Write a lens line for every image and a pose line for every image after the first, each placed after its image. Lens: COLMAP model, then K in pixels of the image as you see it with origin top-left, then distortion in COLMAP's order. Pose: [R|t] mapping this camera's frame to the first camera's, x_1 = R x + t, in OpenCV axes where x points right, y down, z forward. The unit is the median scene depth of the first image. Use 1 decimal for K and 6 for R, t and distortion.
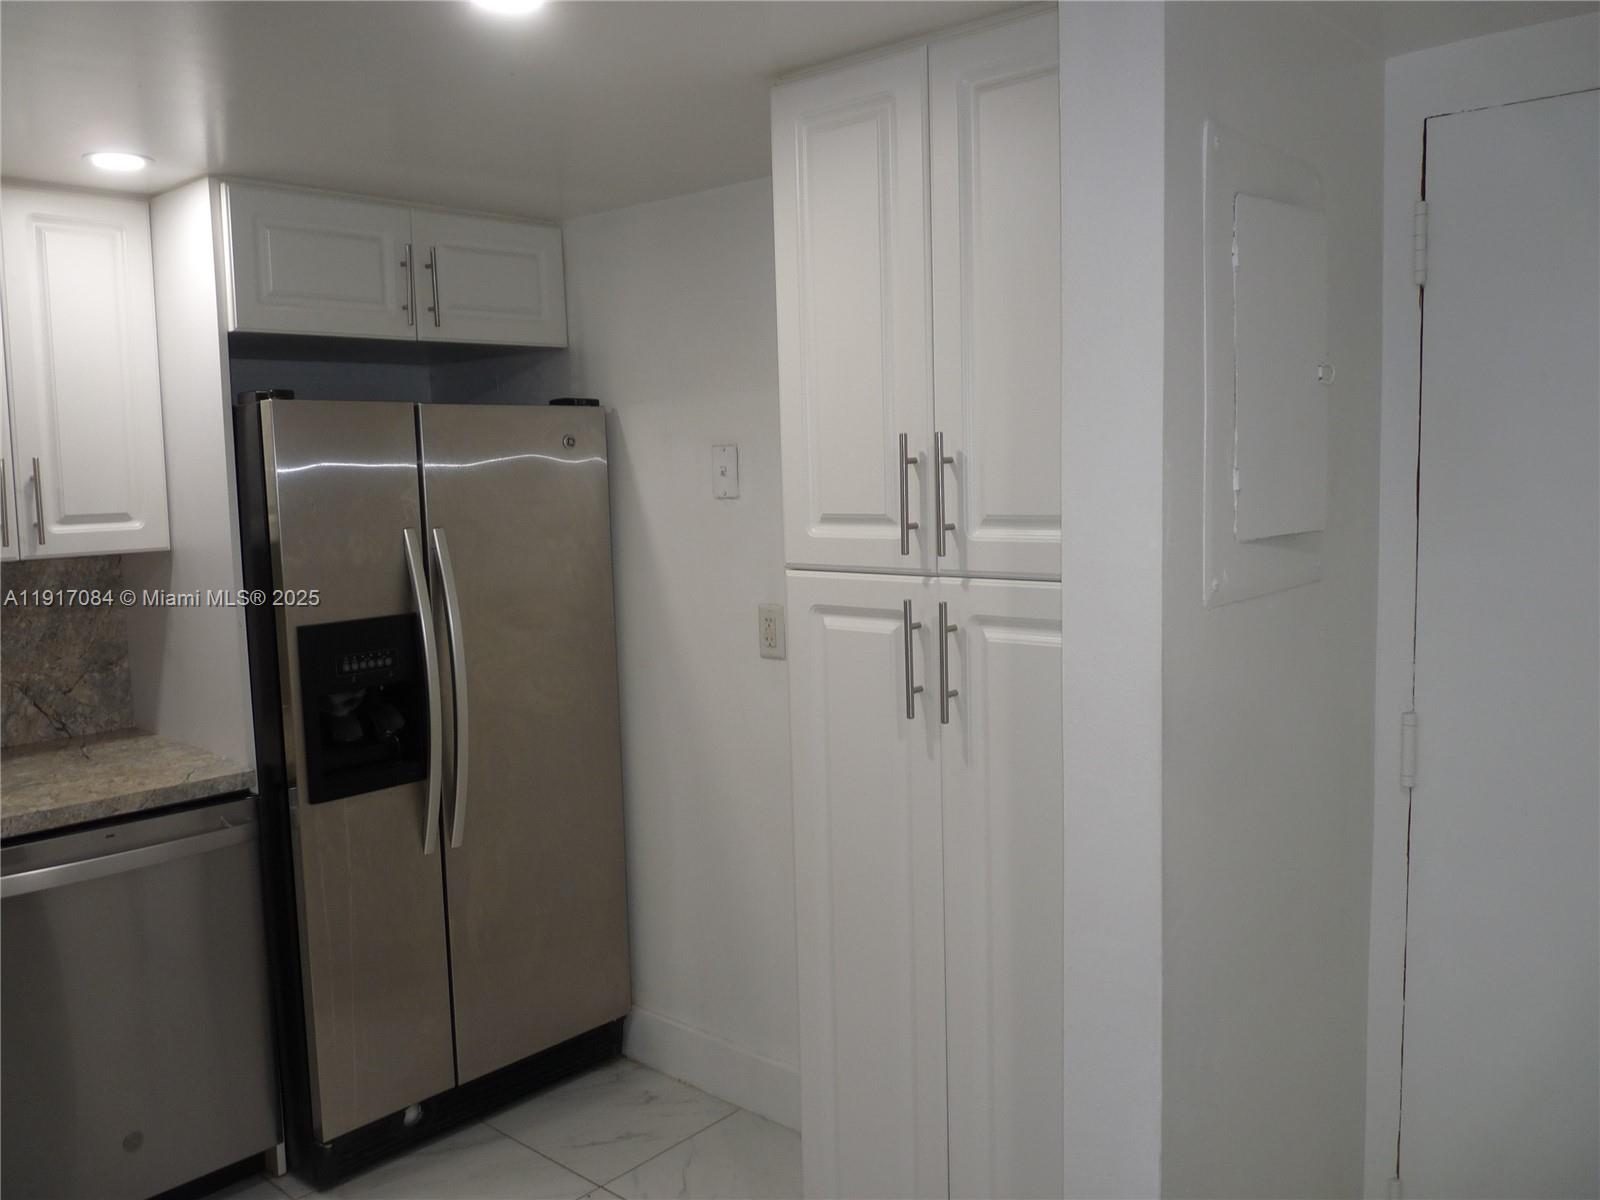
lens RADIAL K [[1288.3, 0, 797.0], [0, 1288.3, 592.6], [0, 0, 1]] dist [-0.009180, -0.018964]
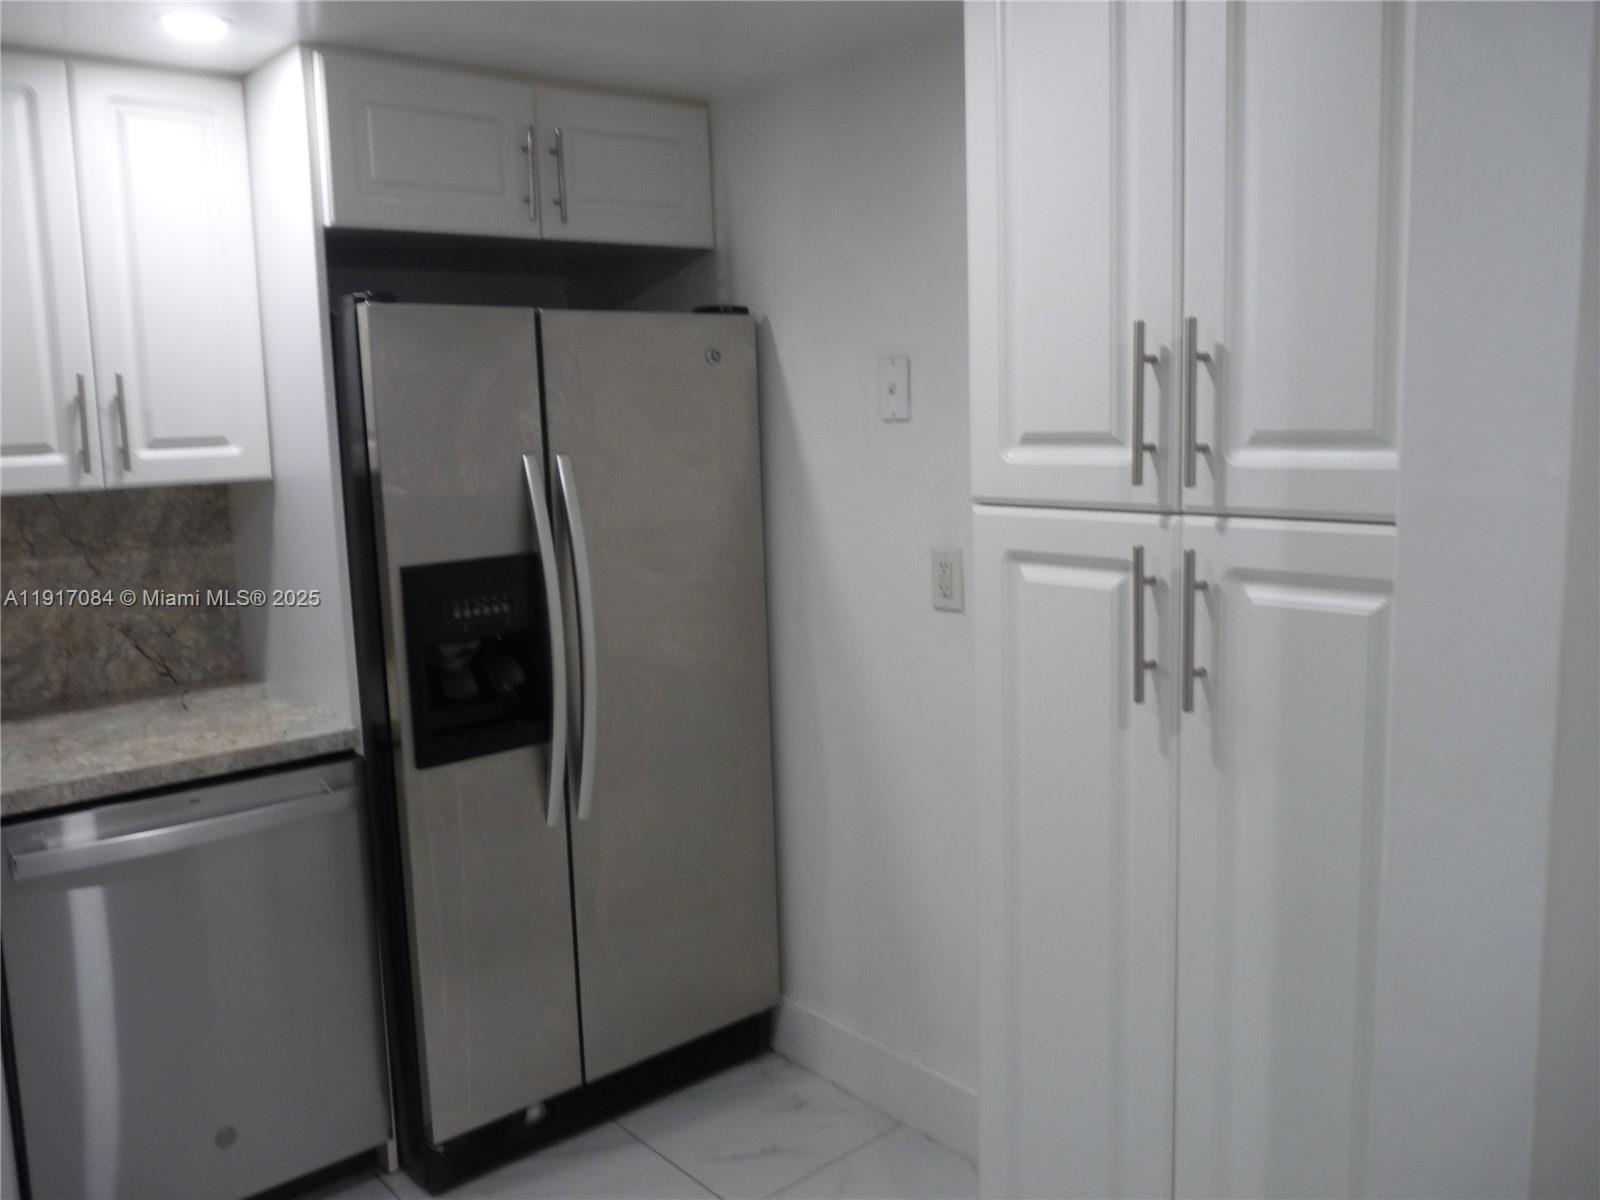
lens RADIAL K [[1288.3, 0, 798.6], [0, 1288.3, 590.4], [0, 0, 1]] dist [-0.009180, -0.018964]
pose [[0.992248, 0.015362, -0.123317, -0.012652], [-0.009480, 0.998795, 0.048145, -0.002106], [0.123908, -0.046603, 0.991199, 0.158152]]
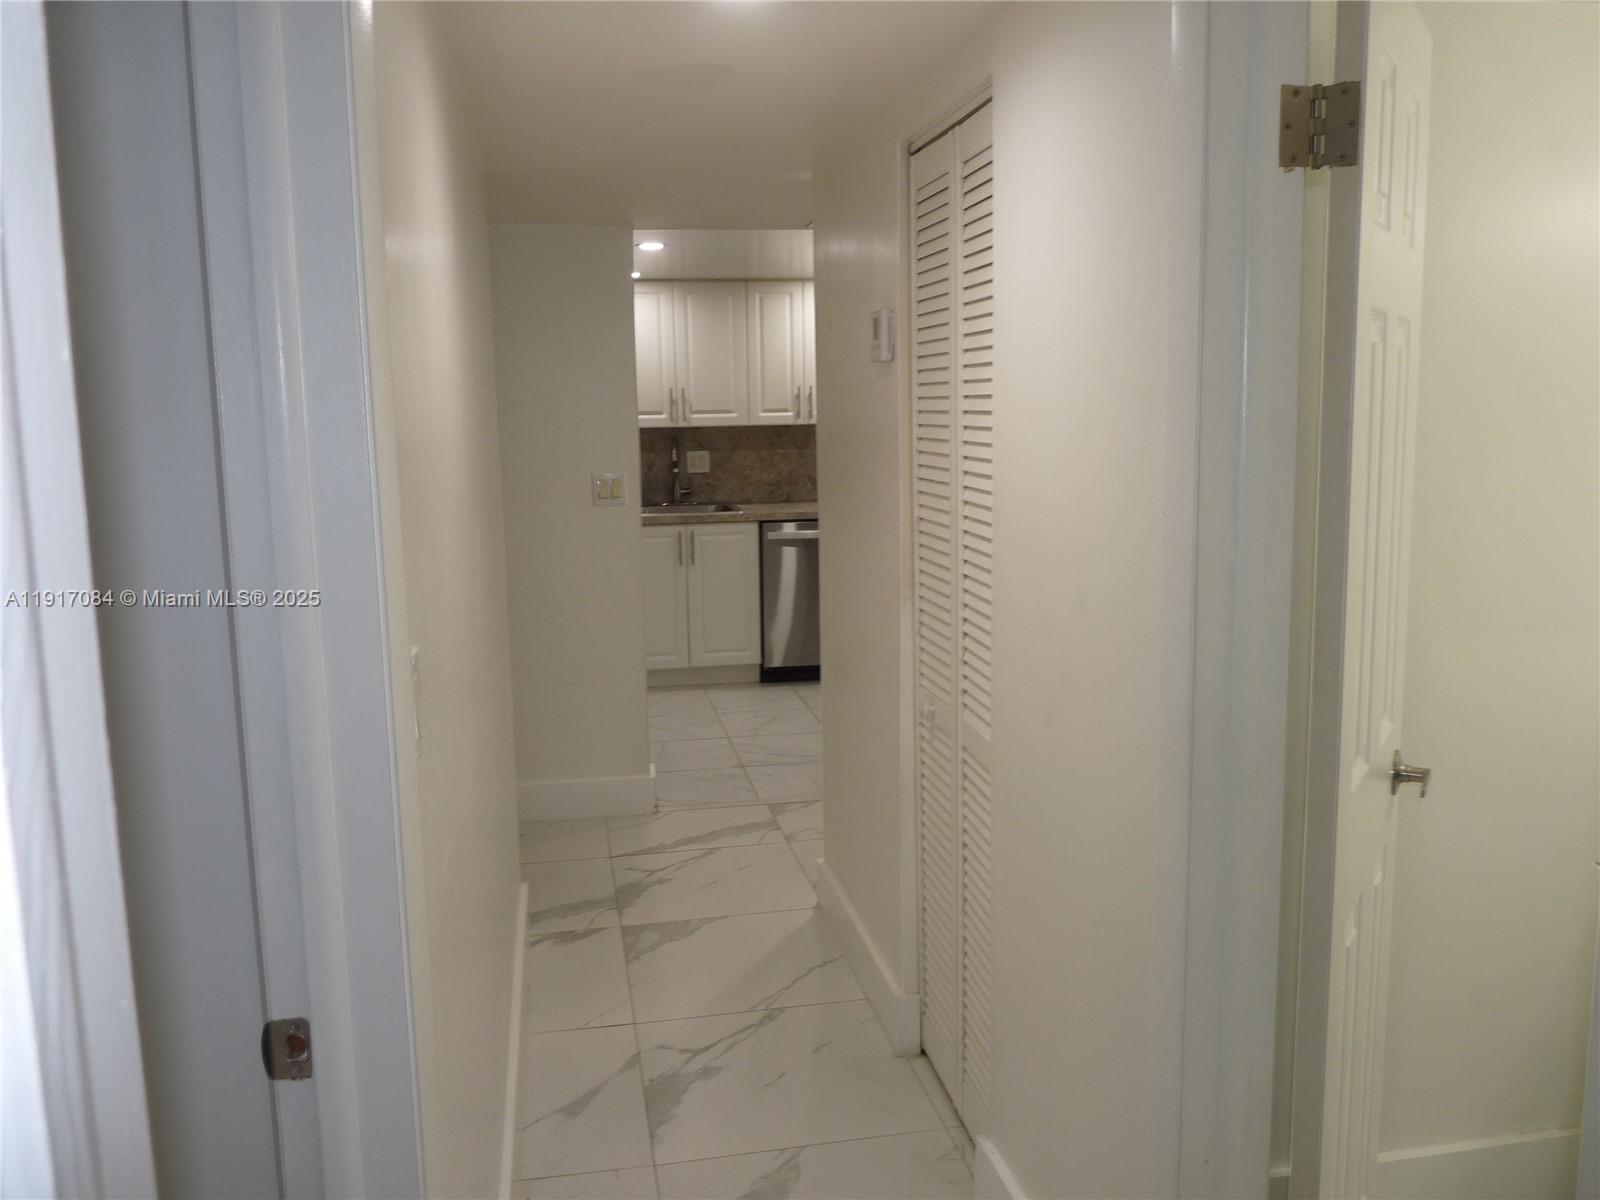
lens RADIAL K [[1288.3, 0, 801.3], [0, 1288.3, 598.3], [0, 0, 1]] dist [-0.009180, -0.018964]
pose [[0.788429, 0.105085, -0.606083, 0.991662], [-0.062975, 0.993912, 0.090407, 0.086705], [0.611894, -0.033111, 0.790247, -1.068188]]
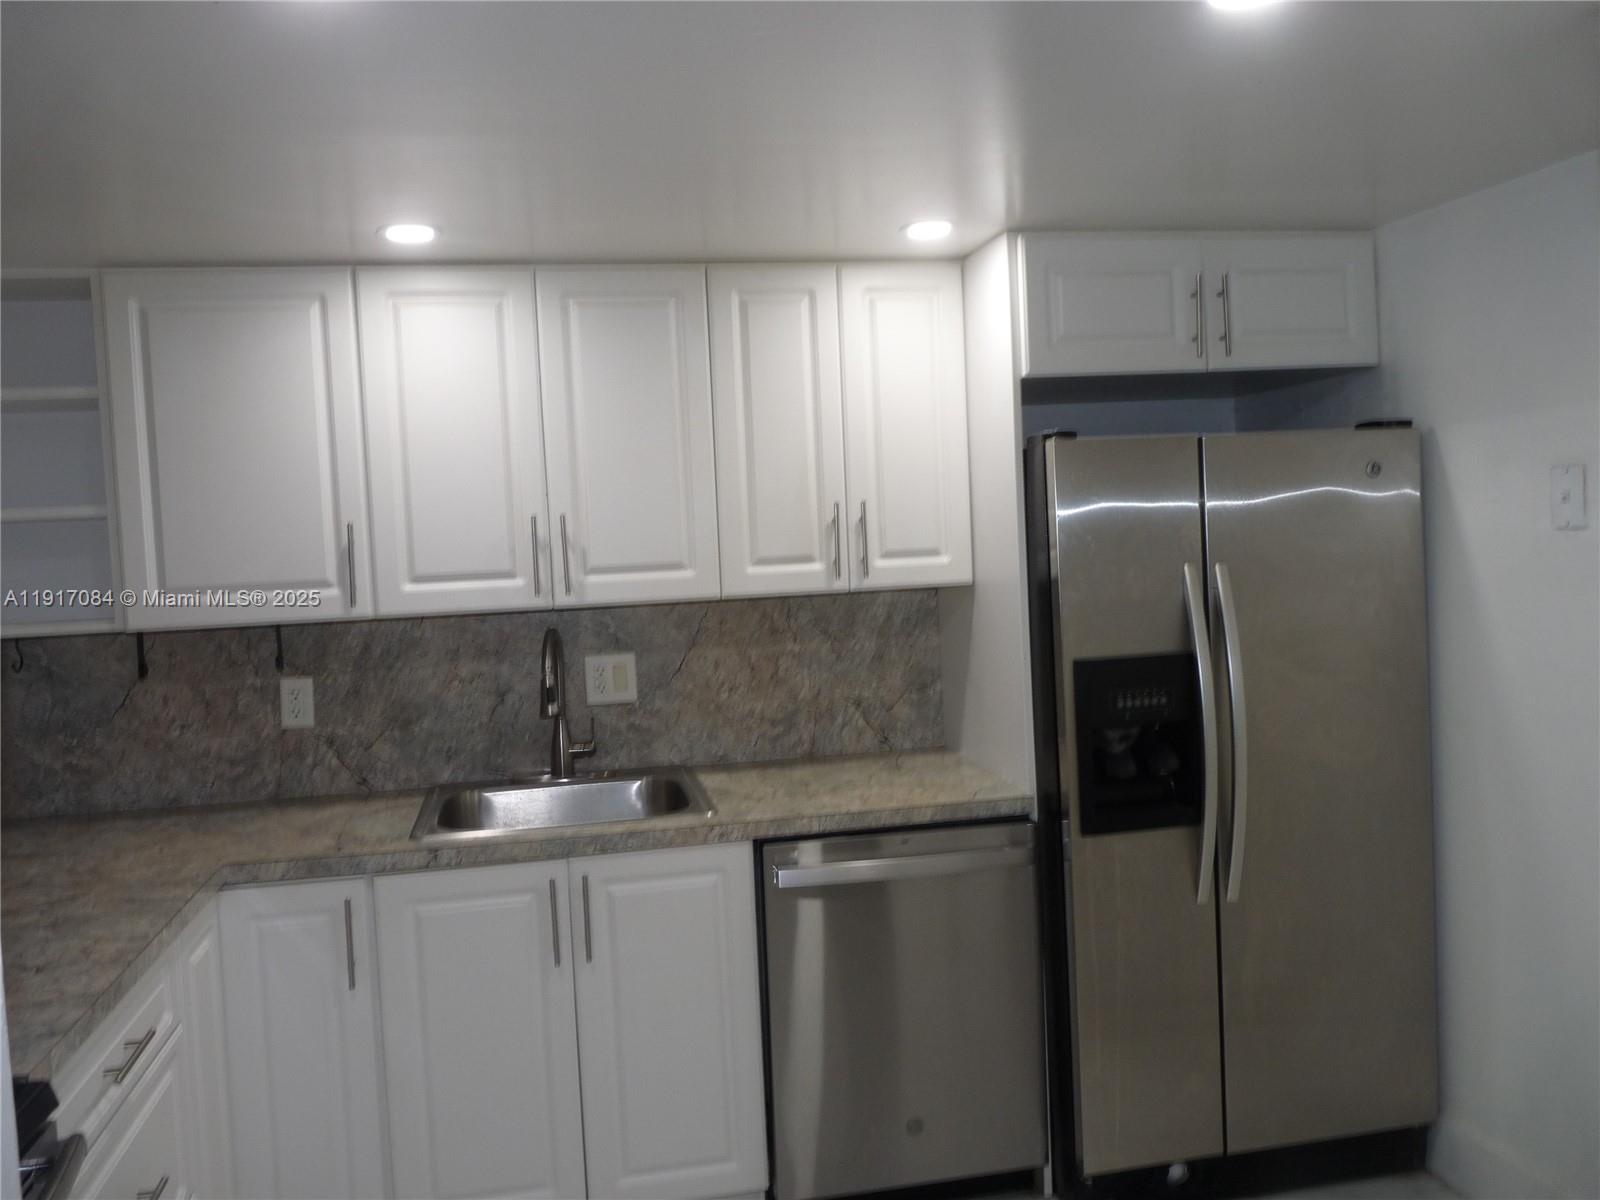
lens RADIAL K [[1288.3, 0, 799.4], [0, 1288.3, 592.0], [0, 0, 1]] dist [-0.009180, -0.018964]
pose [[0.800977, 0.017015, -0.598454, 0.044566], [-0.031685, 0.999400, -0.013992, -0.006002], [0.597856, 0.030169, 0.801035, 0.046946]]
